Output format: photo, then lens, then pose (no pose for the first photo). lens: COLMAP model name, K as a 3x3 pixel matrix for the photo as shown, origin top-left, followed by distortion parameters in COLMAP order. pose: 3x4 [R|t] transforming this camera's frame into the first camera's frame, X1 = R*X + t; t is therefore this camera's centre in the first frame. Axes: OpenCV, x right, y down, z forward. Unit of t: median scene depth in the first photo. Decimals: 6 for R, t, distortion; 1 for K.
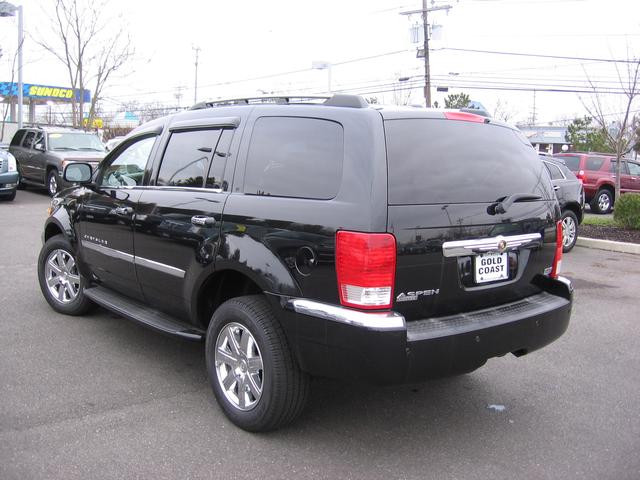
lens RADIAL K [[663.0, 0, 323.4], [0, 663.0, 238.9], [0, 0, 1]] dist [-0.111283, 0.023539]
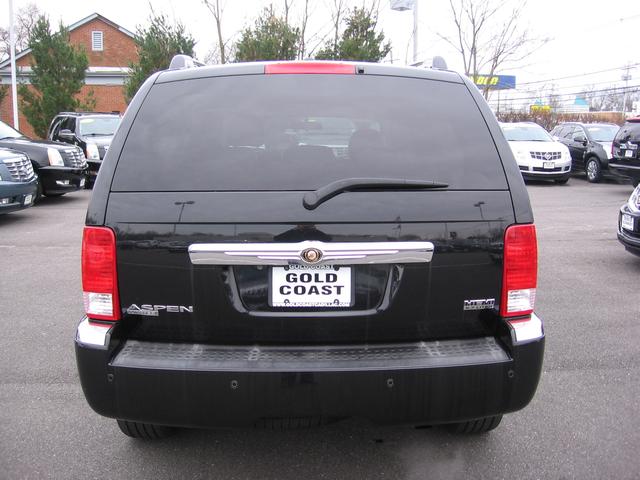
lens RADIAL K [[663.0, 0, 323.4], [0, 663.0, 238.9], [0, 0, 1]] dist [-0.111283, 0.023539]
pose [[0.778524, 0.065002, -0.624240, 0.678022], [-0.052071, 0.997883, 0.038970, -0.032885], [0.625451, 0.002166, 0.780260, 0.465564]]
